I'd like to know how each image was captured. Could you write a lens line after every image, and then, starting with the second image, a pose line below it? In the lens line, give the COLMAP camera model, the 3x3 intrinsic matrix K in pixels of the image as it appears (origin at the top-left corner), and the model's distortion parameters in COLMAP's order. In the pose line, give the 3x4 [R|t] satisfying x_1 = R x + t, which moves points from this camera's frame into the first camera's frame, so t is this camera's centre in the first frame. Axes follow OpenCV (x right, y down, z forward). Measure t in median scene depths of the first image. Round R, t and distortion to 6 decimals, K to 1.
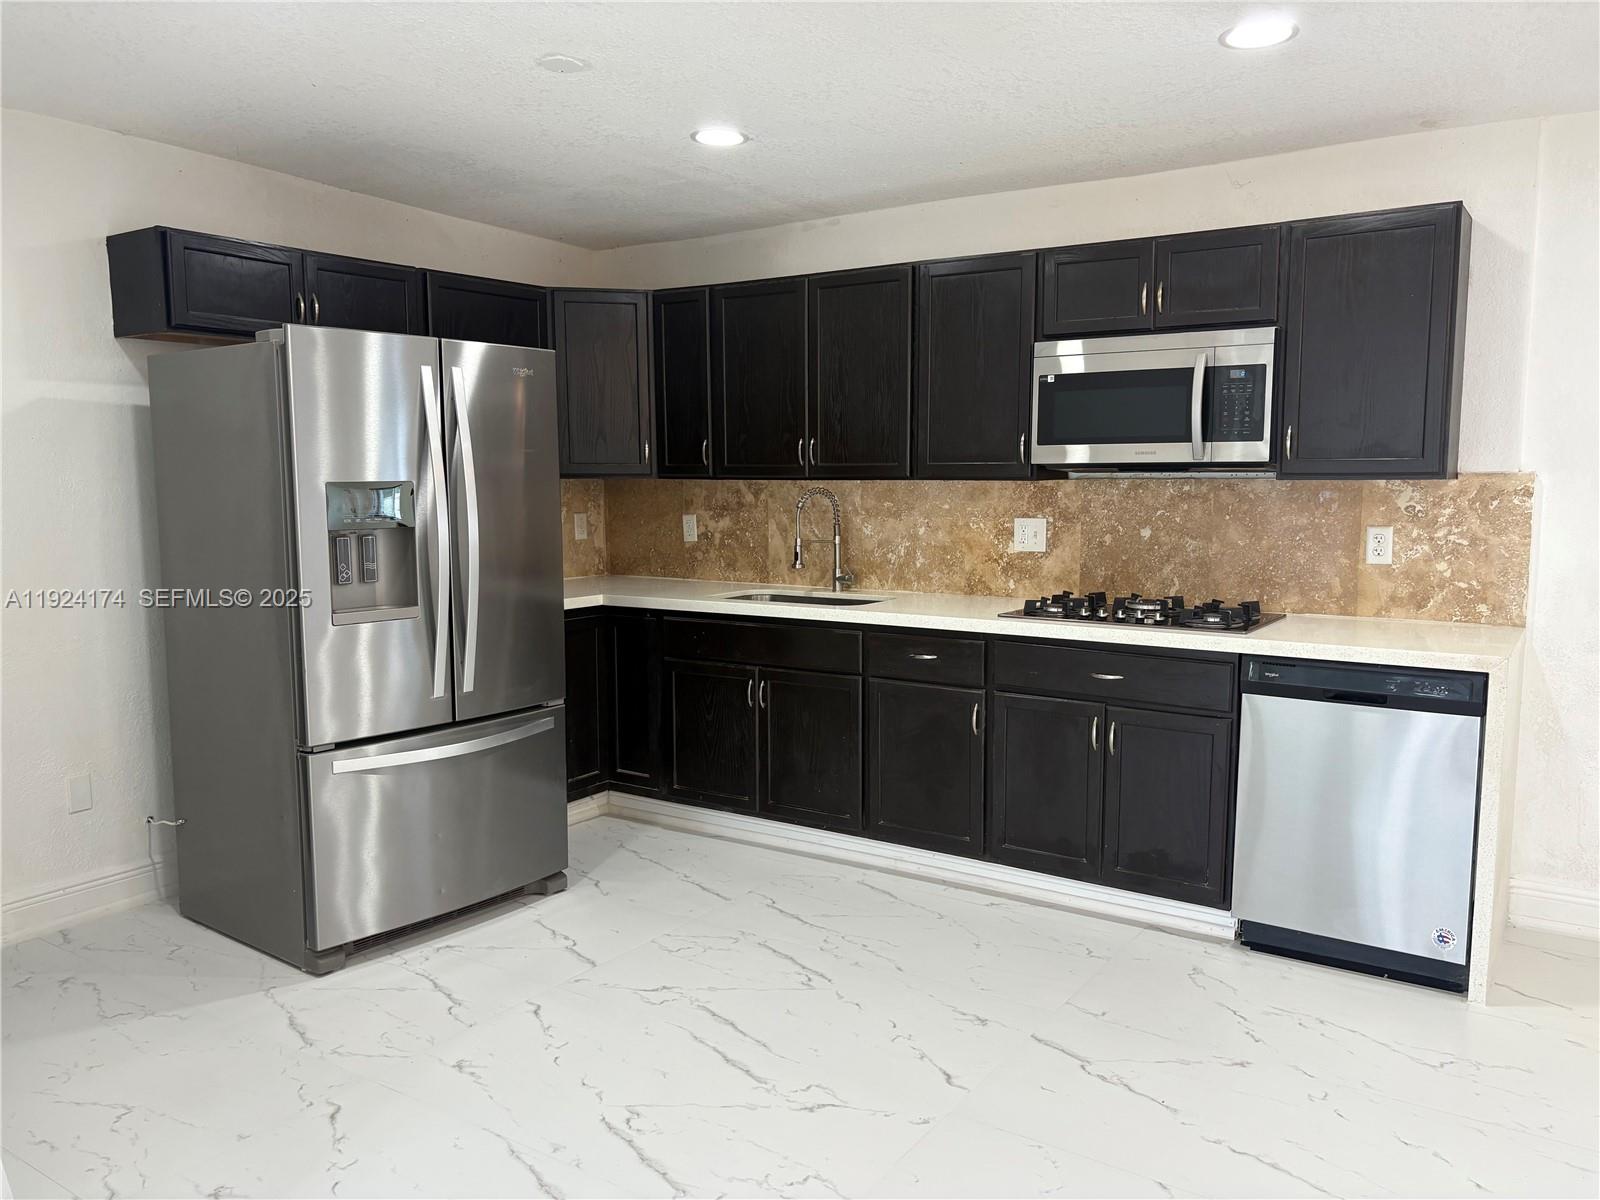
lens RADIAL K [[1219.4, 0, 799.1], [0, 1219.4, 606.3], [0, 0, 1]] dist [0.039470, -0.033282]
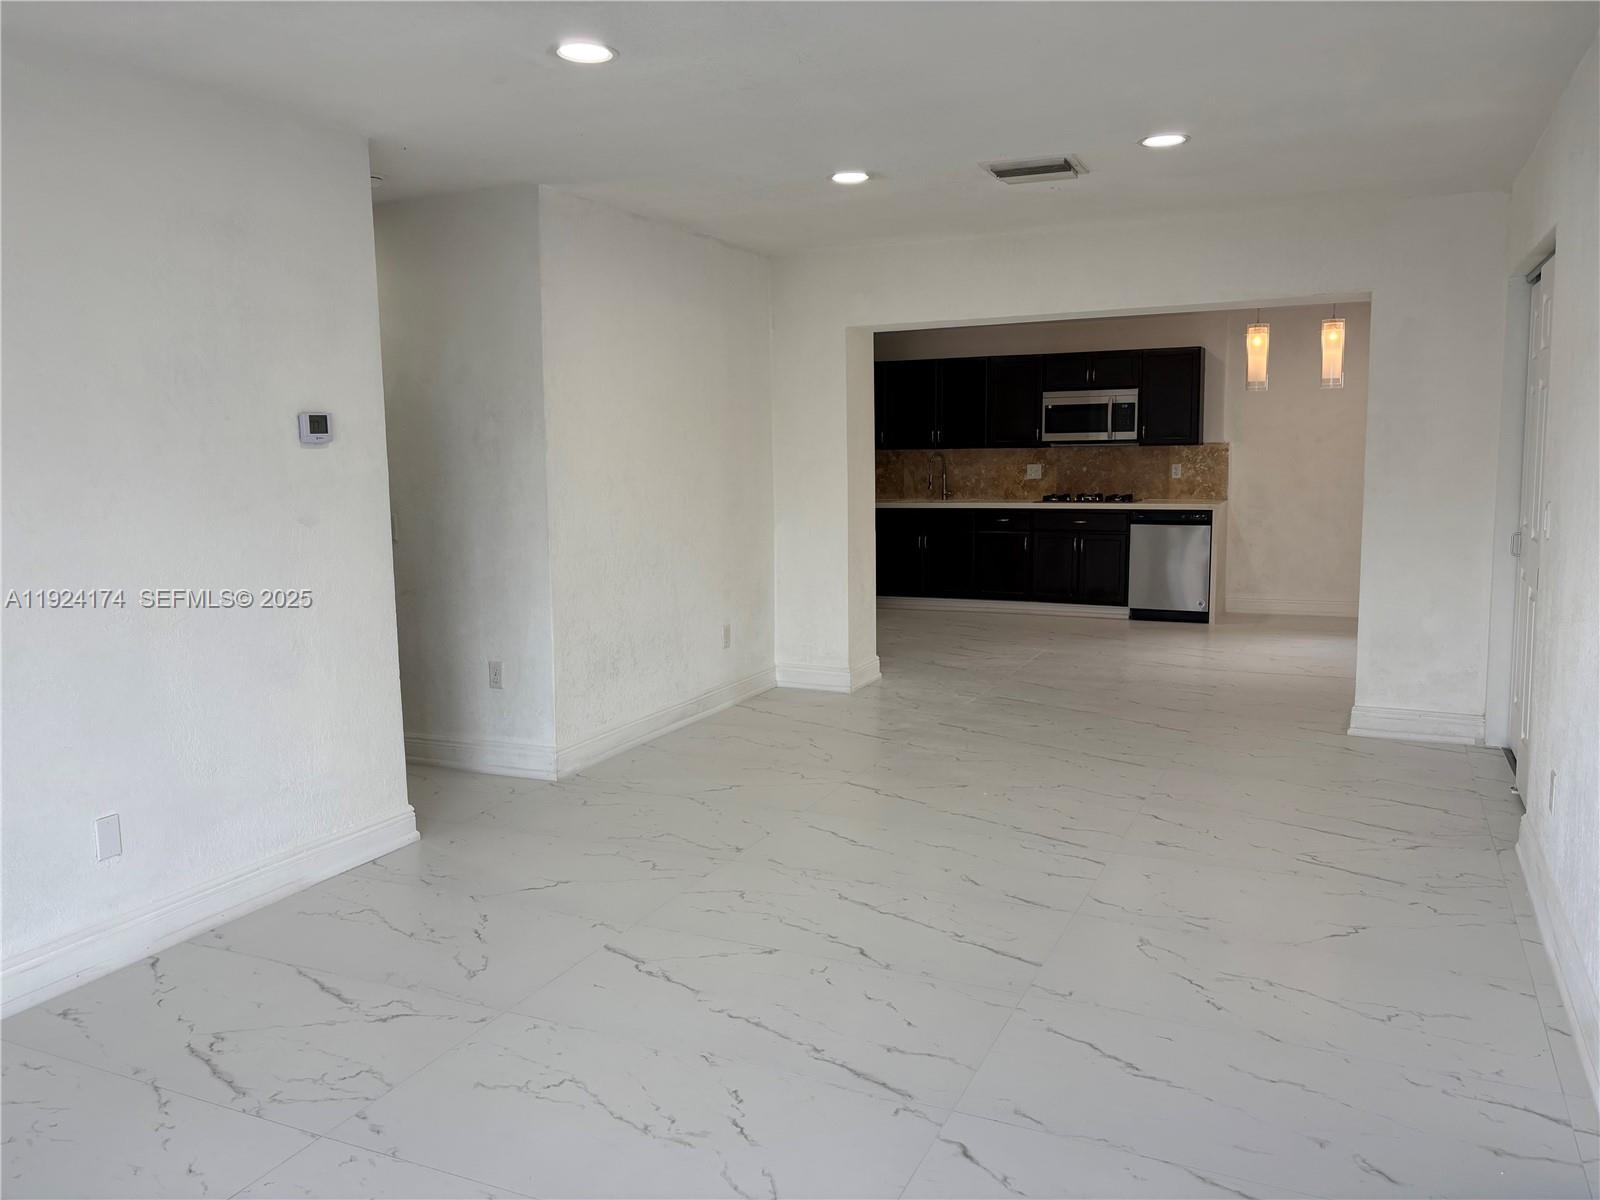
lens RADIAL K [[1219.4, 0, 799.1], [0, 1219.4, 606.3], [0, 0, 1]] dist [0.039470, -0.033282]
pose [[0.987952, -0.030593, 0.151709, -0.690117], [0.027731, 0.999396, 0.020946, 0.153957], [-0.152258, -0.016487, 0.988203, -1.388417]]
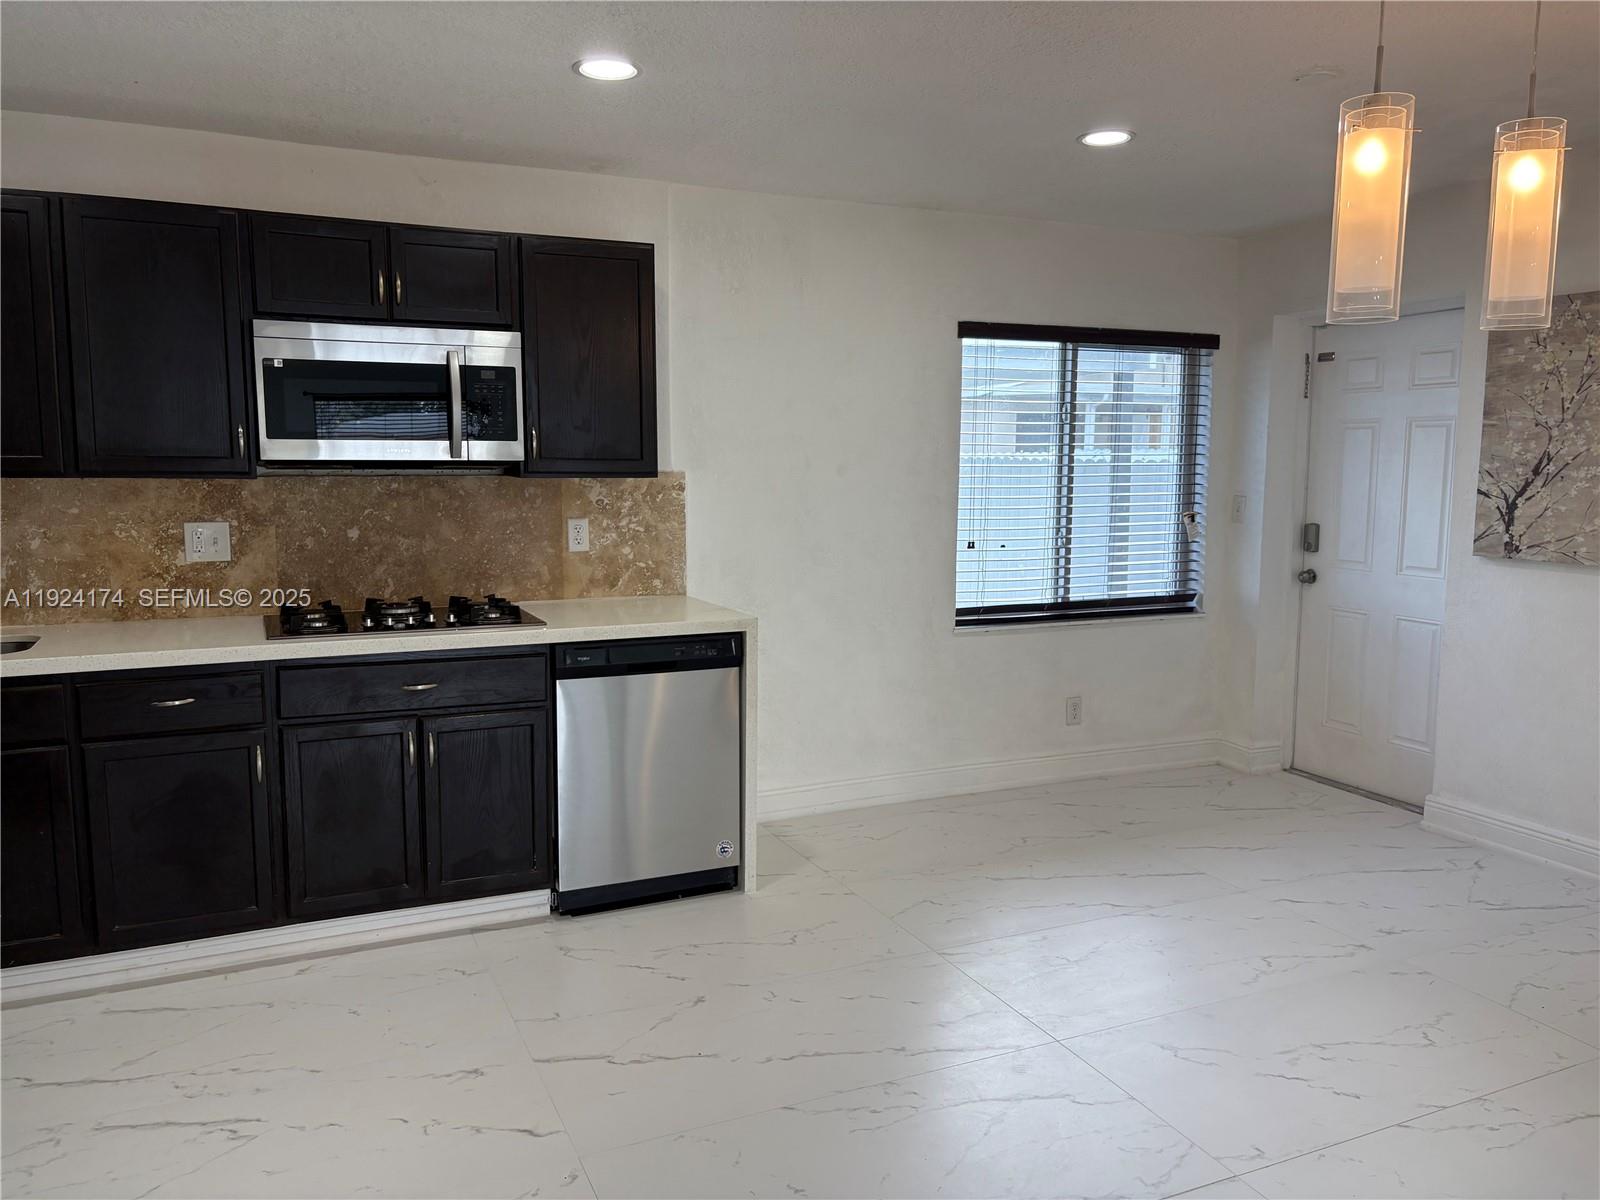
lens RADIAL K [[1226.5, 0, 817.0], [0, 1226.5, 610.1], [0, 0, 1]] dist [0.061025, -0.093153]
pose [[0.512681, -0.102516, 0.852437, -0.369812], [0.086864, 0.993945, 0.067292, -0.036551], [-0.854174, 0.039546, 0.518482, 0.220264]]
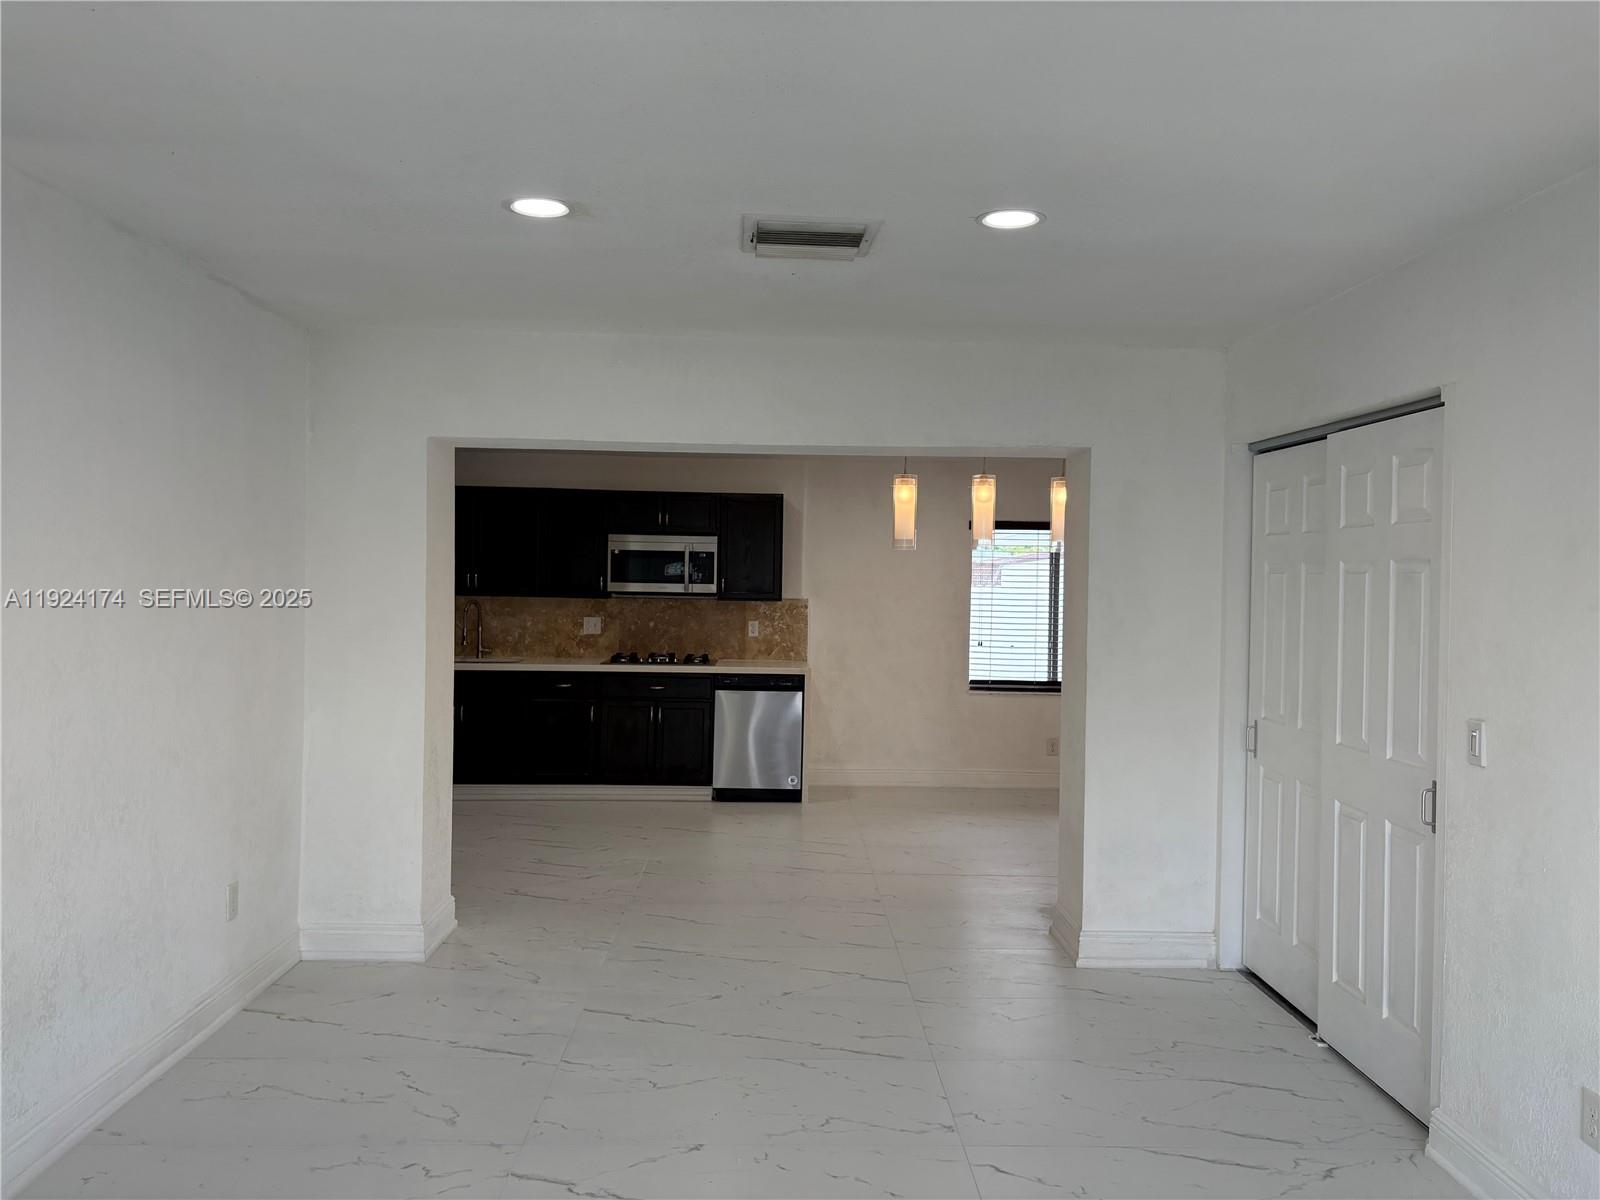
lens RADIAL K [[1211.6, 0, 813.9], [0, 1211.6, 591.7], [0, 0, 1]] dist [0.095384, -0.126027]
pose [[0.809074, 0.012765, 0.587569, -0.758301], [0.043905, 0.995658, -0.082087, 0.071824], [-0.586065, 0.092212, 0.805000, -0.893825]]
